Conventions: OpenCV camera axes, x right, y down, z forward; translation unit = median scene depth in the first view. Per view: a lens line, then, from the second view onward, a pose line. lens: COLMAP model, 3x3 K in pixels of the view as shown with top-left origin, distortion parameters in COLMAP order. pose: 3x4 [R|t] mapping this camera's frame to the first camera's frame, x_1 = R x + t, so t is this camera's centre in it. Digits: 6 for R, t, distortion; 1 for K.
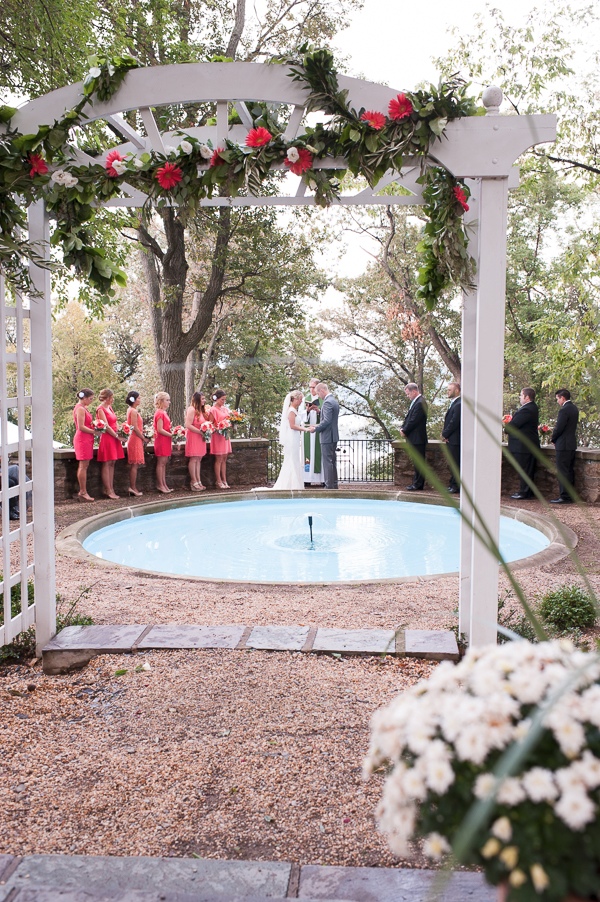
lens RADIAL K [[919.1, 0, 300.0], [0, 919.1, 451.0], [0, 0, 1]] dist [0.002185, -0.000151]
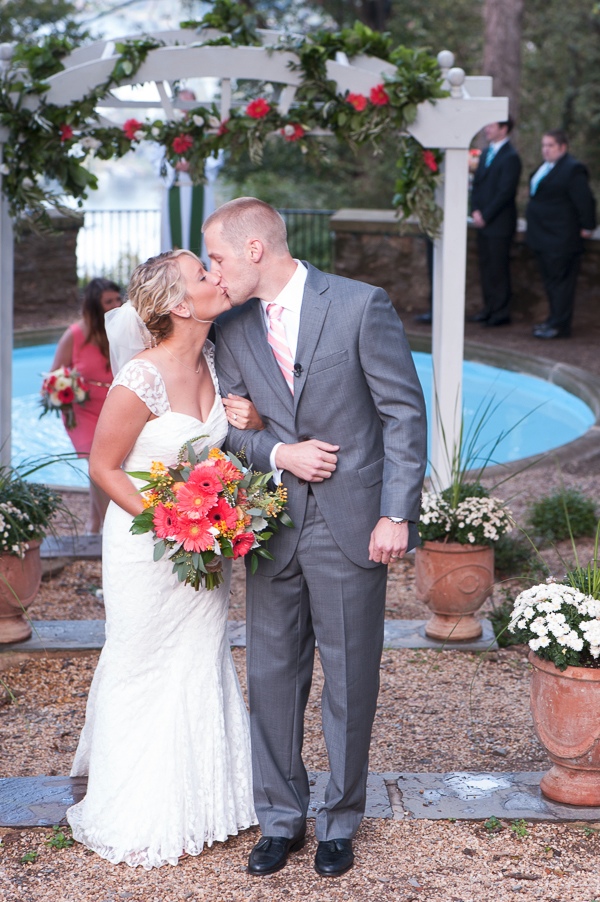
lens RADIAL K [[2321.7, 0, 300.0], [0, 2321.7, 451.0], [0, 0, 1]] dist [-0.017736, 0.141885]
pose [[0.995469, -0.011171, 0.094423, -0.278017], [-0.000290, 0.992714, 0.120497, -0.267719], [-0.095081, -0.119979, 0.988213, -1.988472]]
